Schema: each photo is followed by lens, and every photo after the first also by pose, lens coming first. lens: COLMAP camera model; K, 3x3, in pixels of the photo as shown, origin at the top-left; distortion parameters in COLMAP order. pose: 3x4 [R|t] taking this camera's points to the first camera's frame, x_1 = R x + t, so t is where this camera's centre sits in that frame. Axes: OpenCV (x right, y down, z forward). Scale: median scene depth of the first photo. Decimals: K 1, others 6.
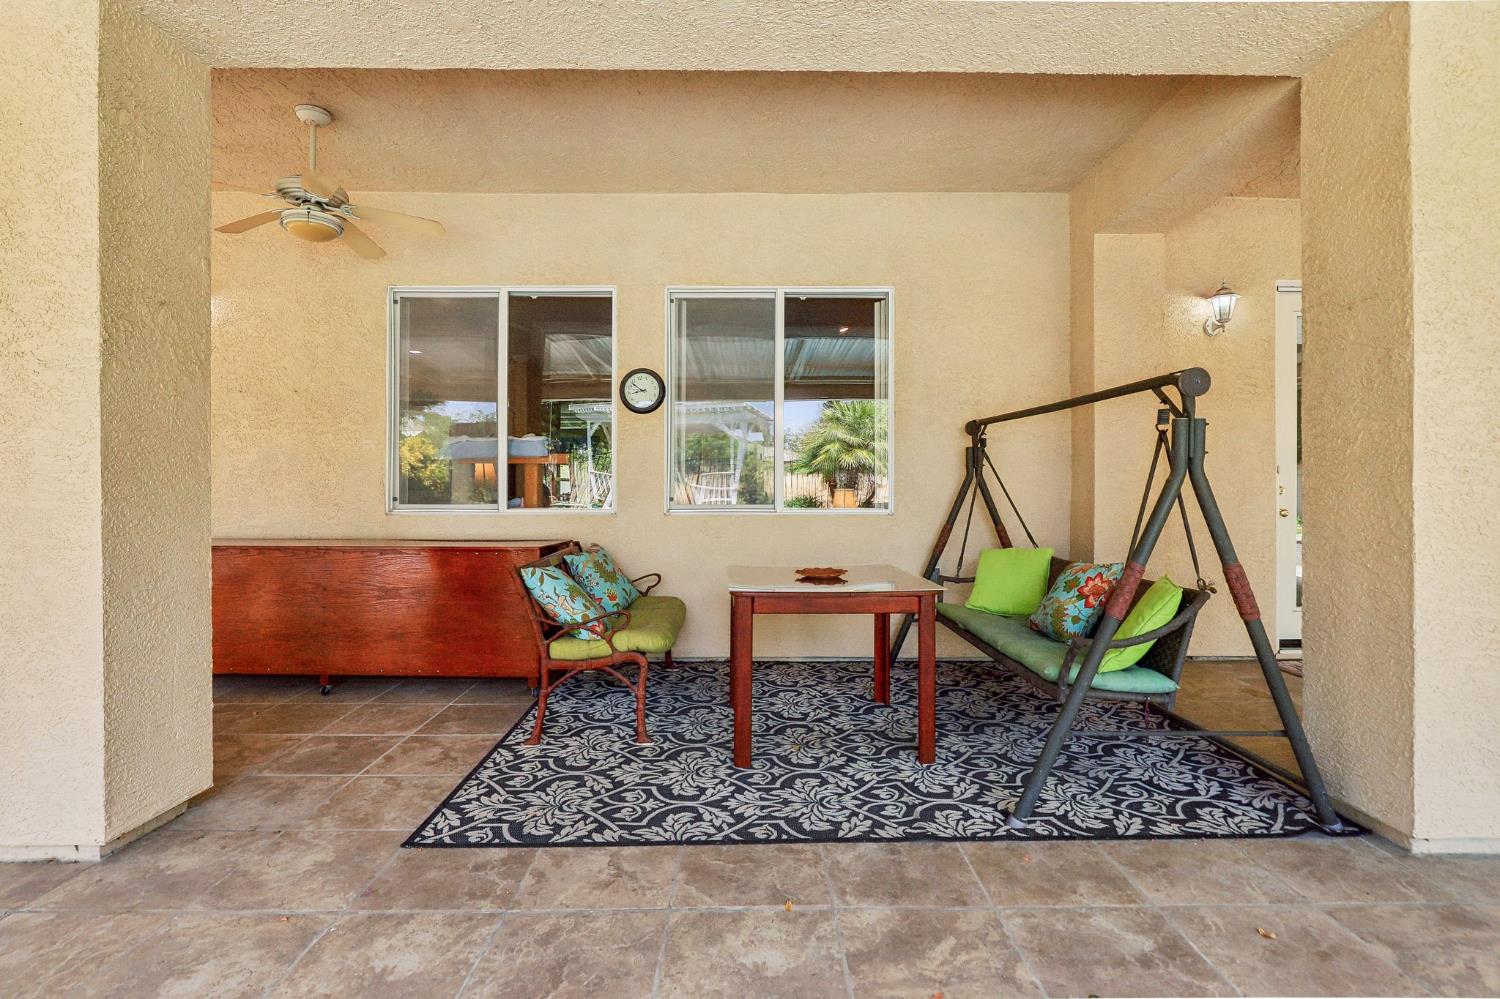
lens RADIAL K [[690.1, 0, 749.4], [0, 690.1, 494.5], [0, 0, 1]] dist [-0.008055, 0.006260]
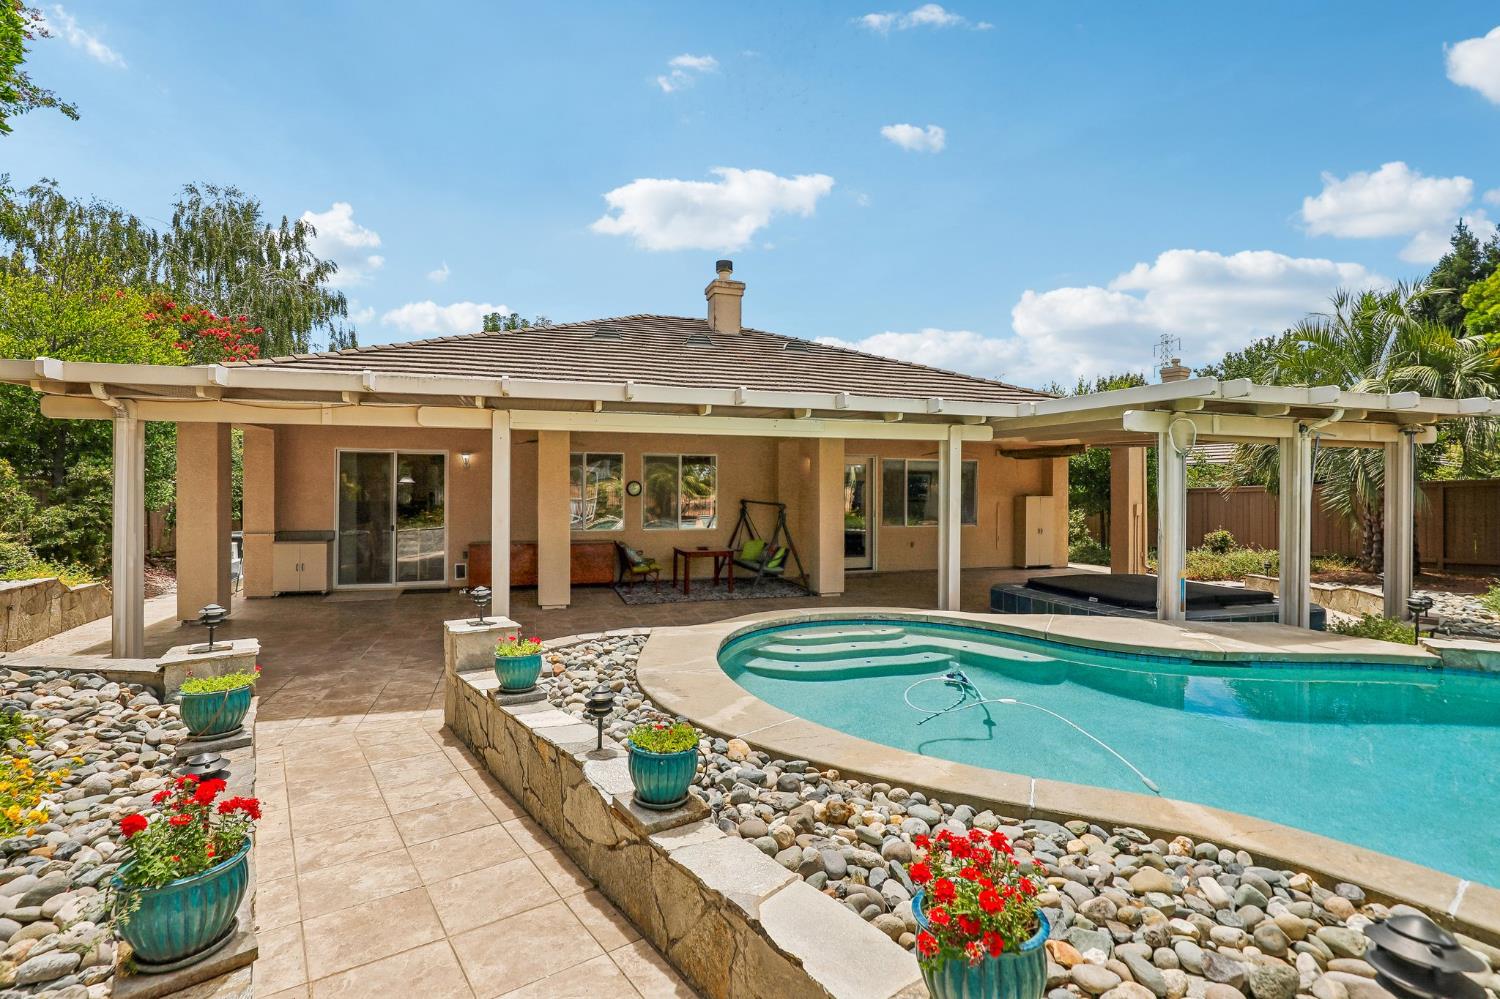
lens RADIAL K [[690.1, 0, 746.6], [0, 690.1, 489.5], [0, 0, 1]] dist [-0.008055, 0.006260]
pose [[0.963612, 0.001649, 0.267299, -0.634301], [-0.002494, 0.999993, 0.002823, -0.208111], [-0.267292, -0.003387, 0.963610, -2.577003]]
